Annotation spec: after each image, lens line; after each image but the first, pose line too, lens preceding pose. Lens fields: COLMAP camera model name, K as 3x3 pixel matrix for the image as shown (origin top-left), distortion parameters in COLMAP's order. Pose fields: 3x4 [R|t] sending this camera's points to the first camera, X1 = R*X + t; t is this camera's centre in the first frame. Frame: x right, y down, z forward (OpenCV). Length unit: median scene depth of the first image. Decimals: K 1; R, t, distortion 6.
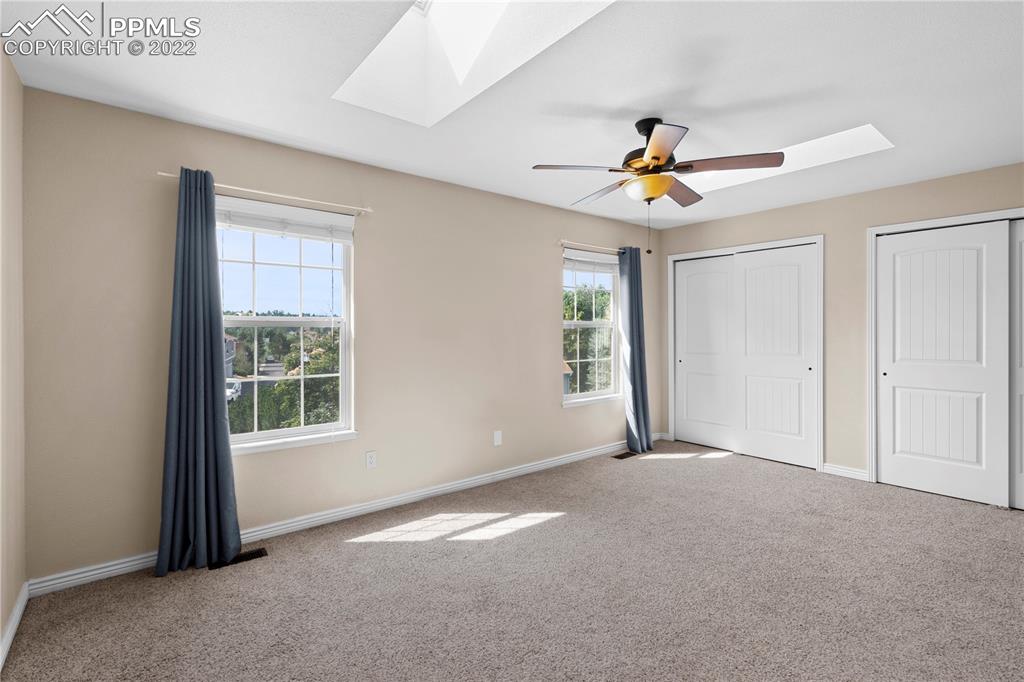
lens RADIAL K [[475.9, 0, 512.7], [0, 475.9, 332.5], [0, 0, 1]] dist [0.001200, 0.000500]
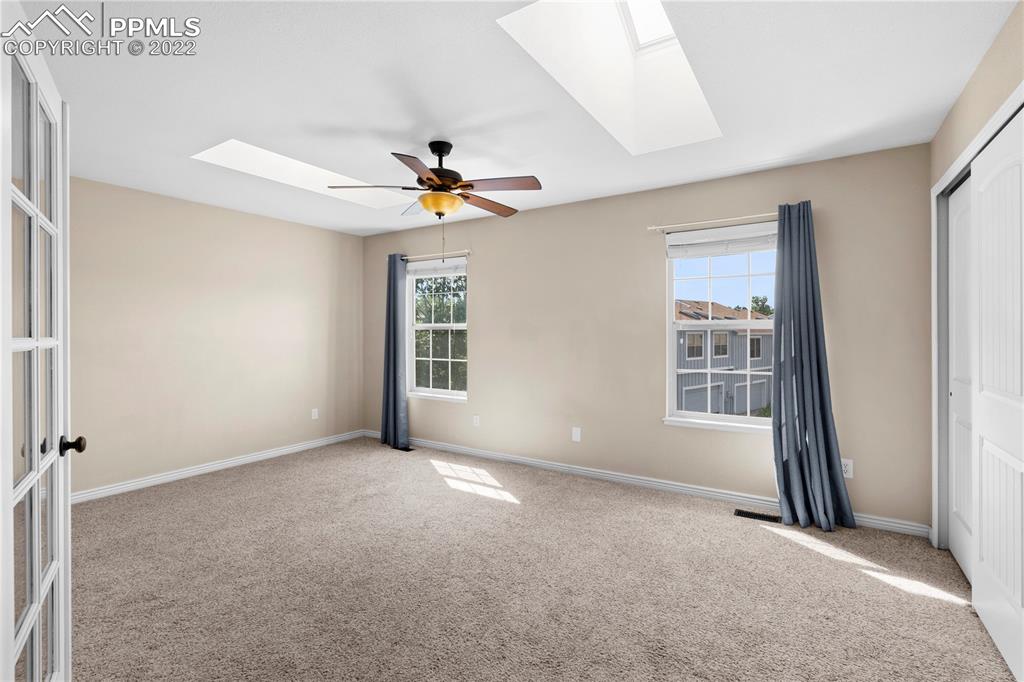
lens RADIAL K [[475.9, 0, 512.7], [0, 475.9, 332.5], [0, 0, 1]] dist [0.001200, 0.000500]
pose [[0.309484, 0.000955, -0.950904, 1.194290], [-0.007680, 0.999969, -0.001495, -0.000647], [0.950873, 0.007766, 0.309482, 0.698064]]
